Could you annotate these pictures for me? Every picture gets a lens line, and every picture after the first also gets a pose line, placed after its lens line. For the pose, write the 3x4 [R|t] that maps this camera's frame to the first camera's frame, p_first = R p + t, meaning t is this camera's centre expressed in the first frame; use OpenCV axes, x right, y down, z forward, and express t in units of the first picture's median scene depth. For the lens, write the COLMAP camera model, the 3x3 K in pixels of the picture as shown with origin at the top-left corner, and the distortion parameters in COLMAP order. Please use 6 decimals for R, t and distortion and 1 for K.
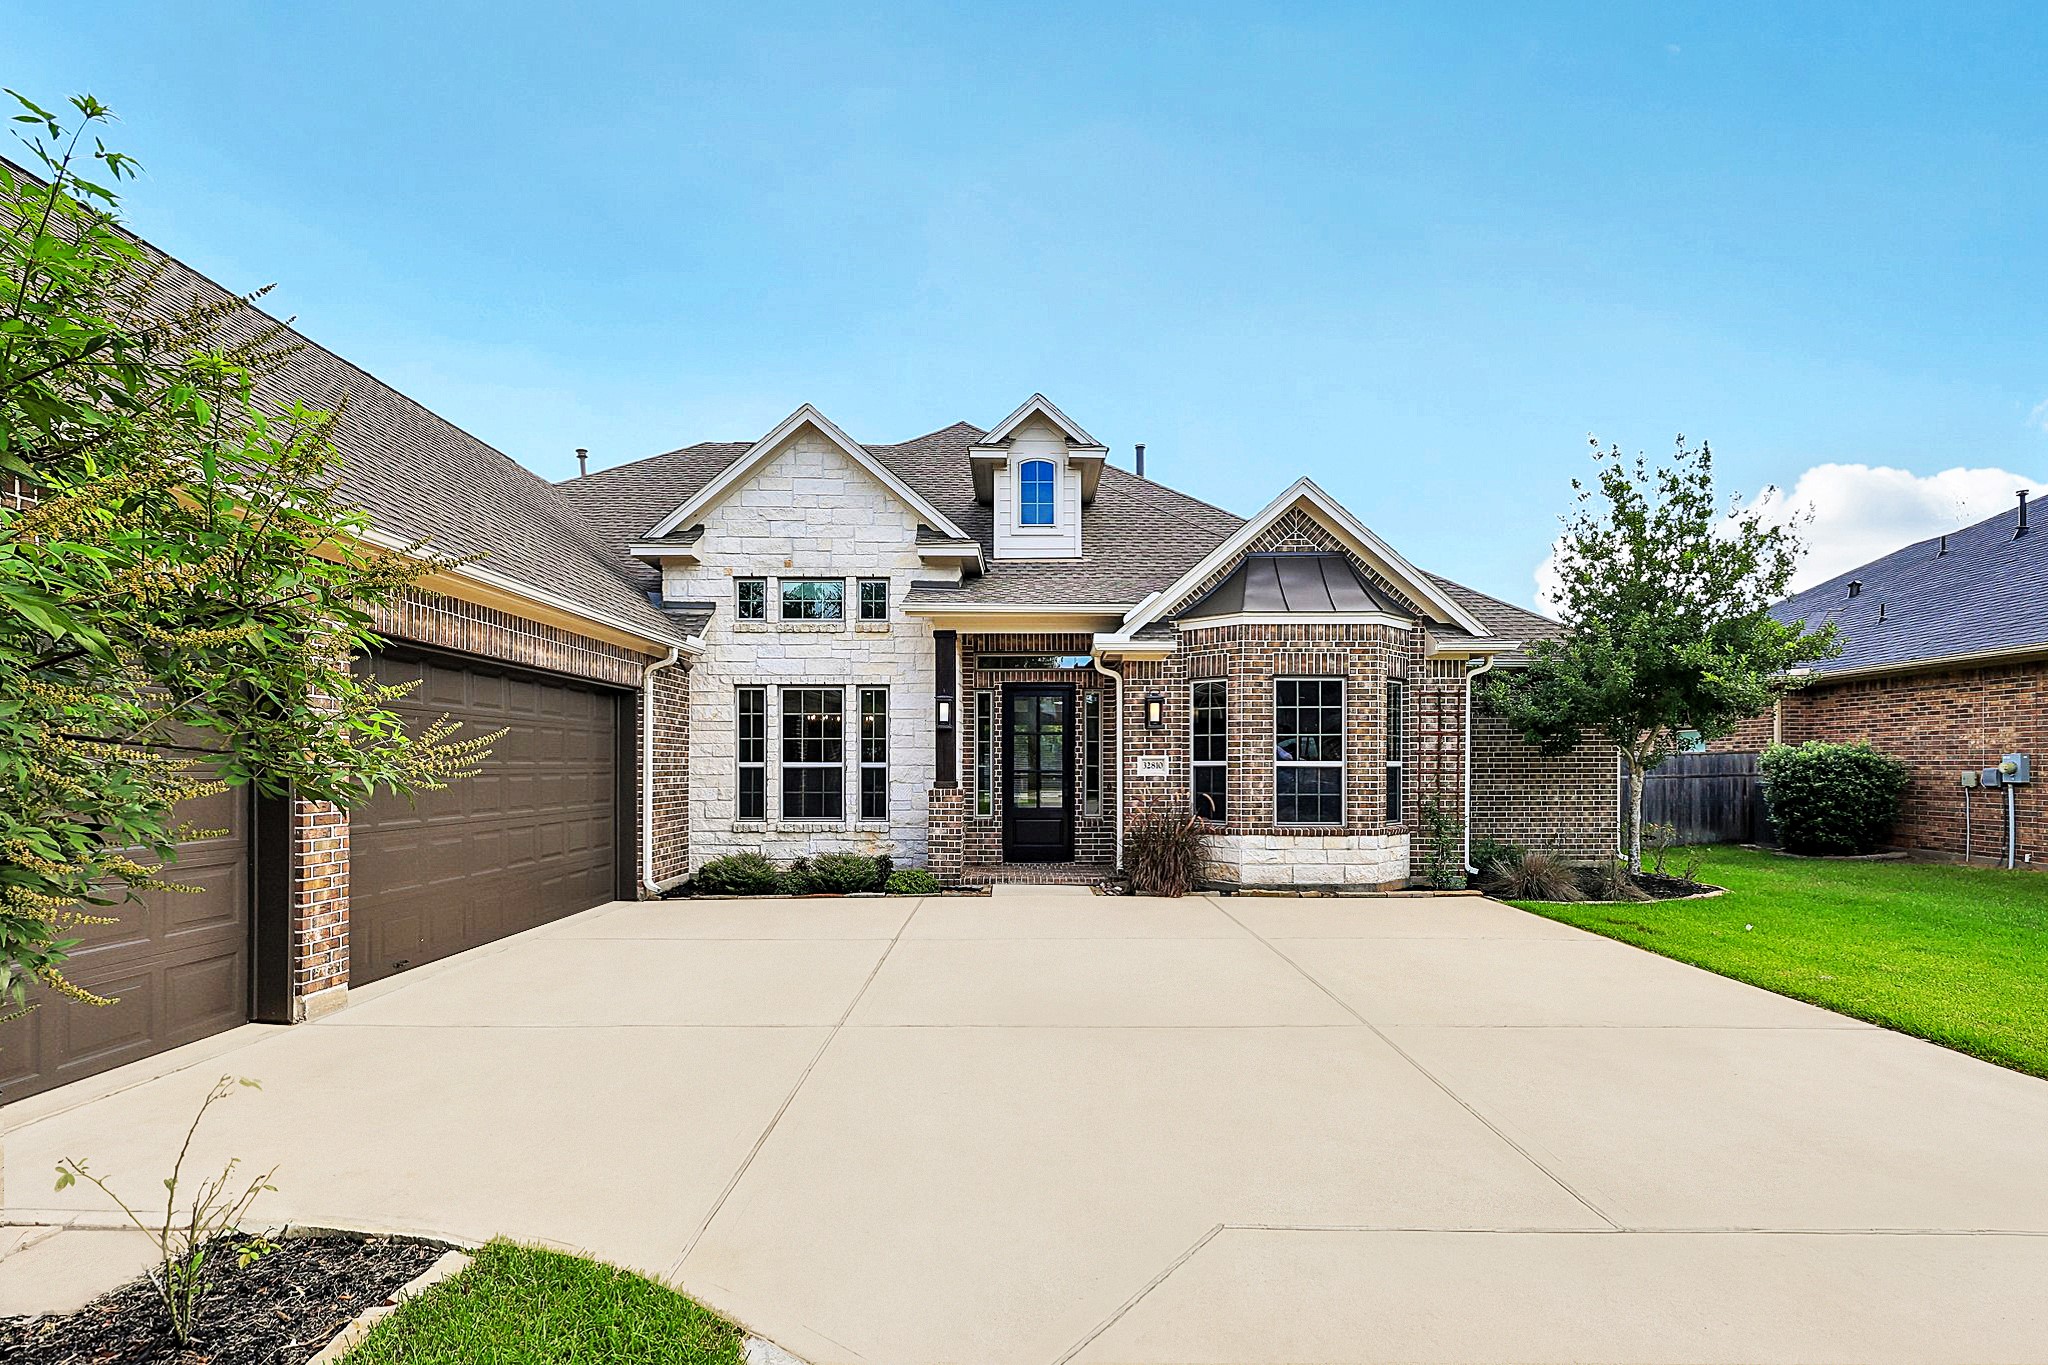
lens RADIAL K [[979.7, 0, 1019.9], [0, 979.7, 781.9], [0, 0, 1]] dist [-0.000624, -0.000133]
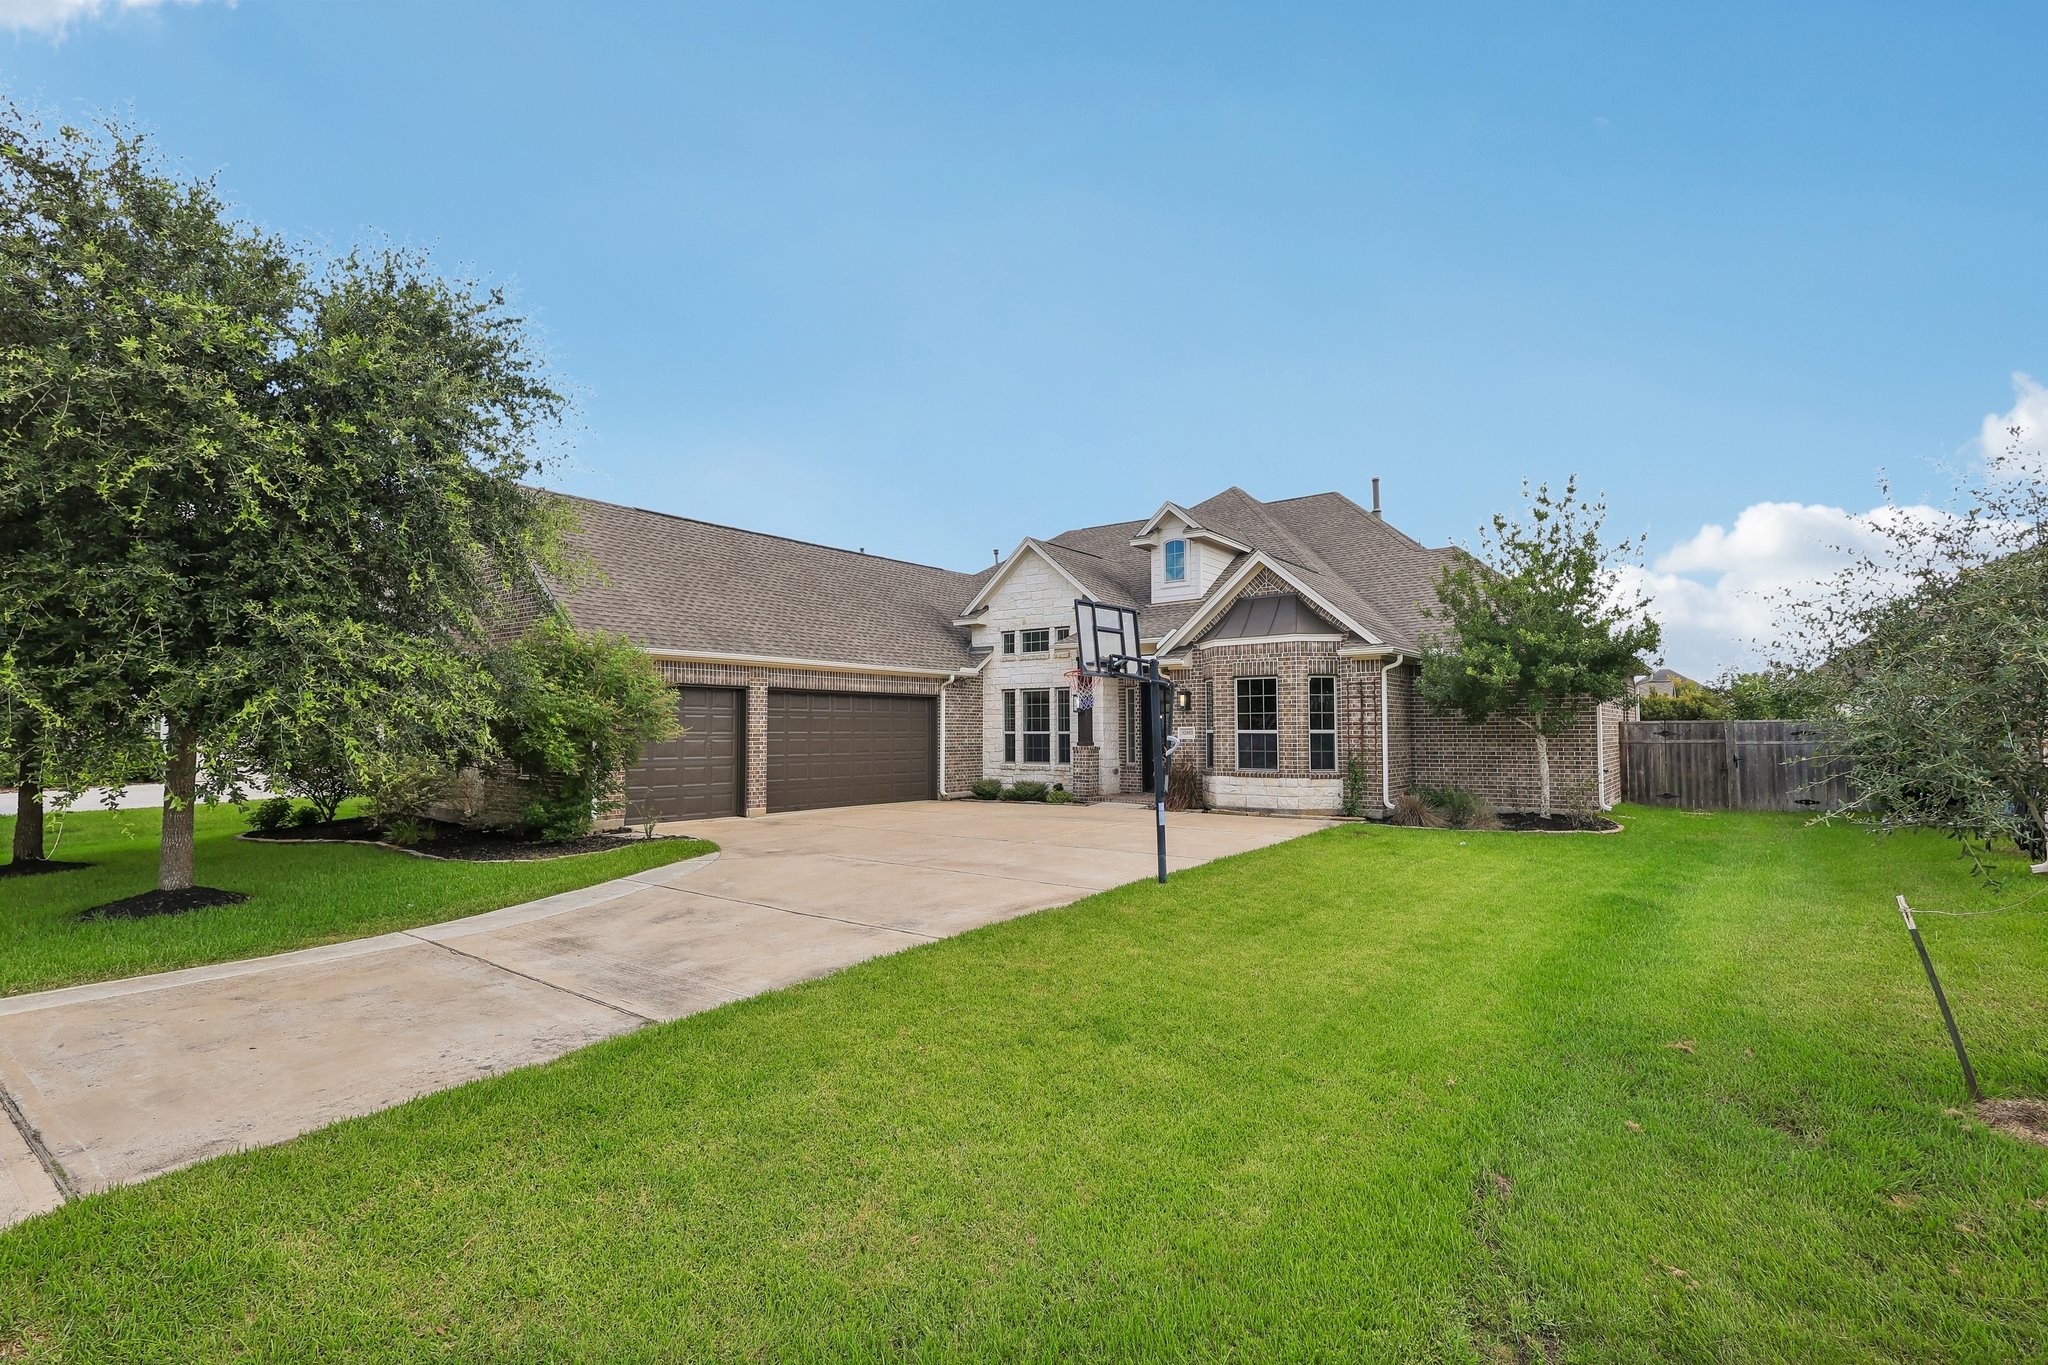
lens RADIAL K [[927.9, 0, 1017.4], [0, 927.9, 745.1], [0, 0, 1]] dist [0.000431, -0.000046]
pose [[0.792192, 0.006645, -0.610235, 0.837912], [-0.007573, 0.999971, 0.001058, 0.004223], [0.610225, 0.003783, 0.792219, -0.390310]]
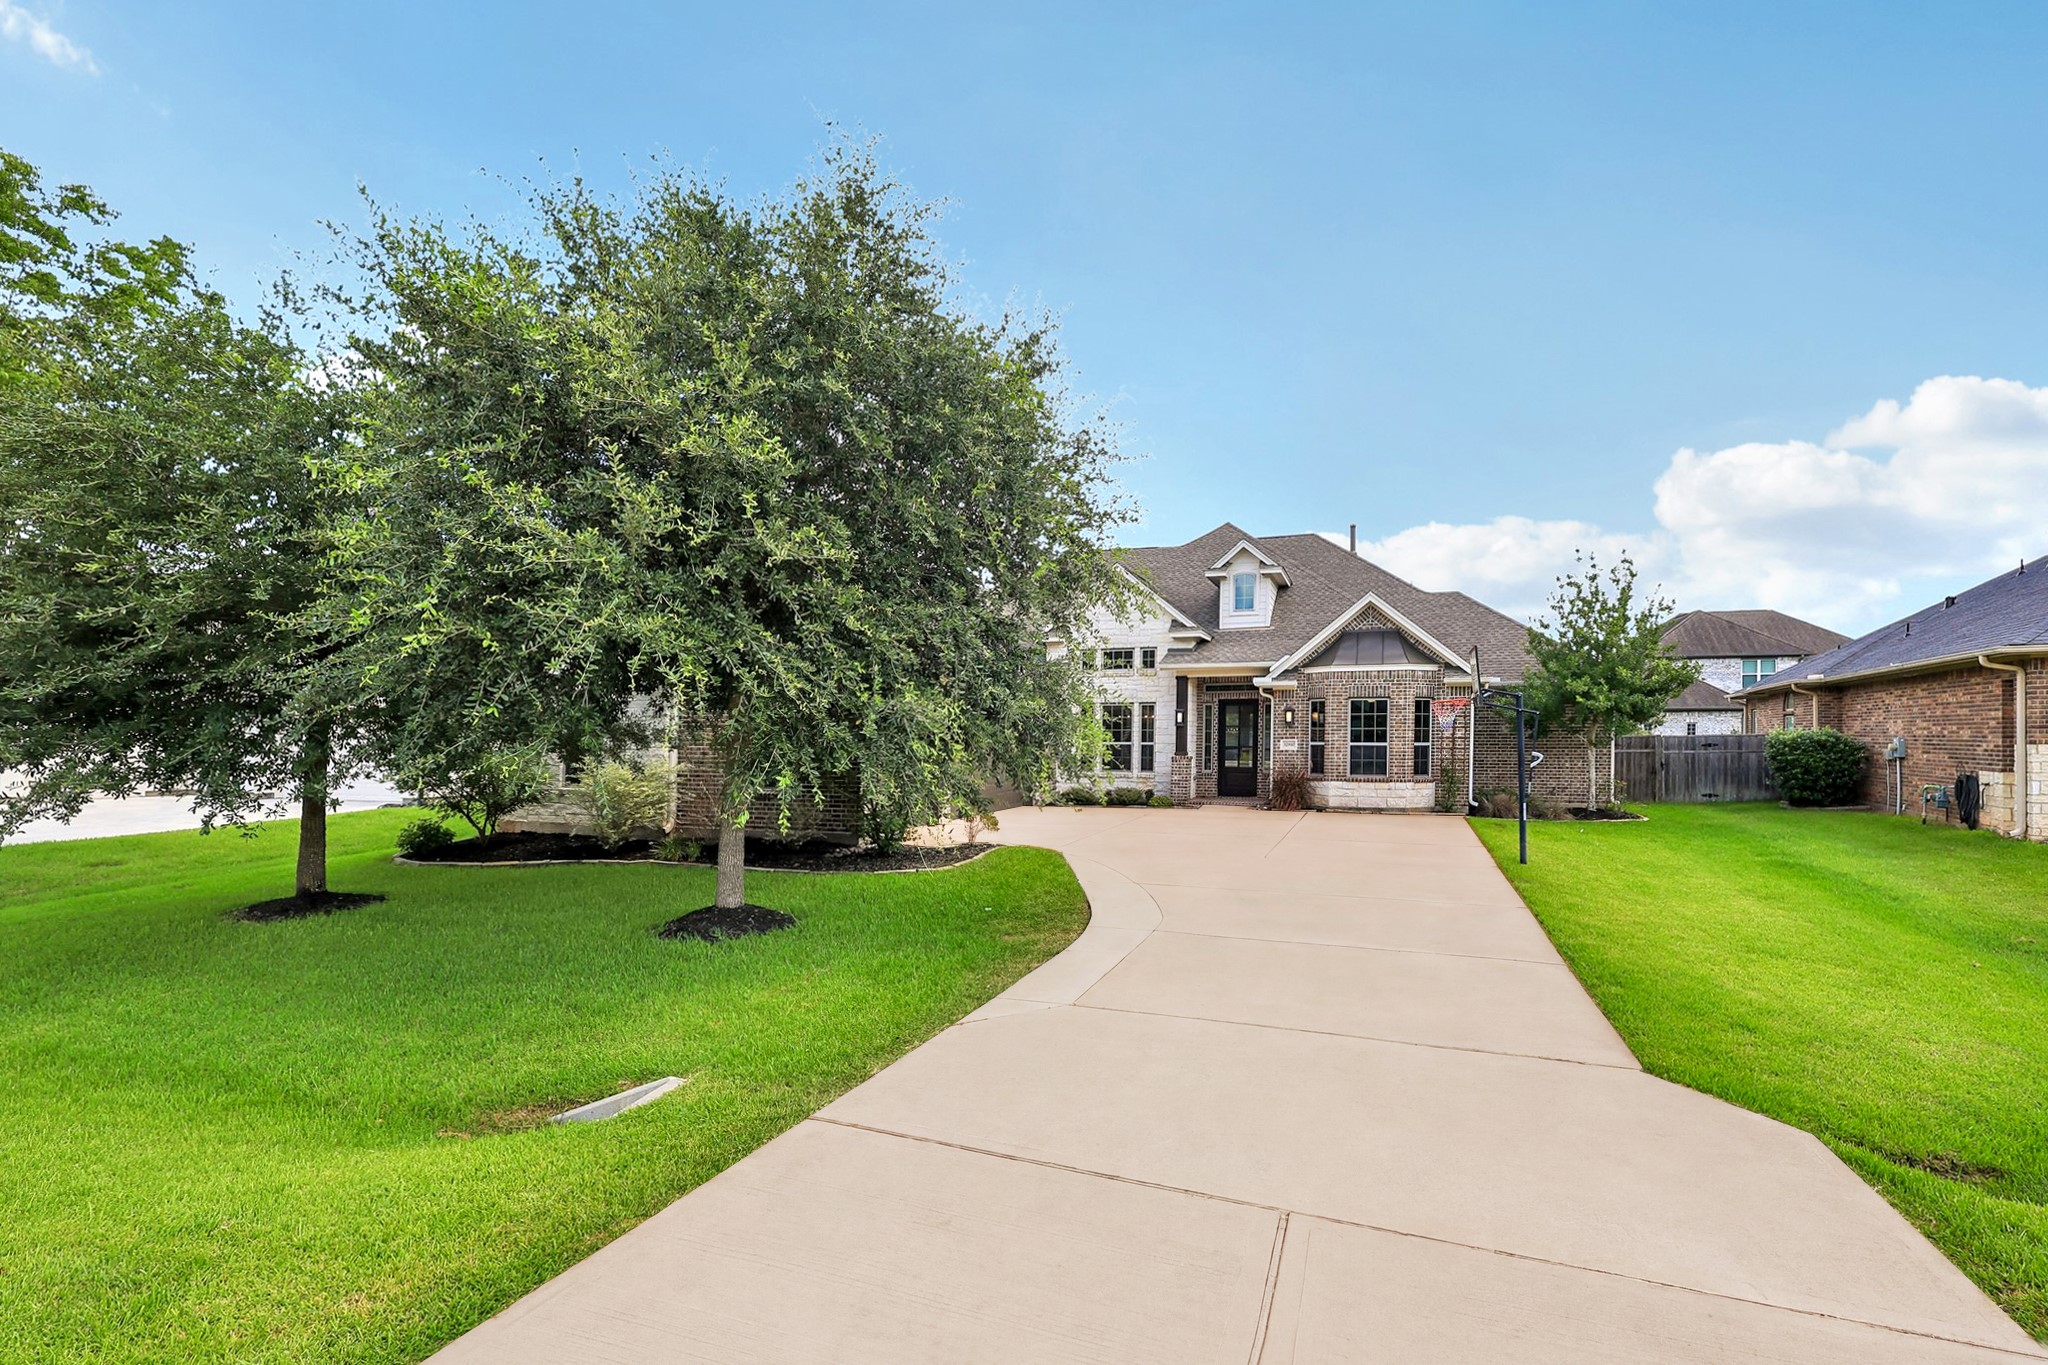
lens RADIAL K [[937.5, 0, 1008.5], [0, 937.5, 801.9], [0, 0, 1]] dist [0.000316, 0.000012]
pose [[0.930697, 0.025055, -0.364933, 0.289850], [-0.004999, 0.998430, 0.055799, -0.004321], [0.365758, -0.050107, 0.929360, -0.880246]]
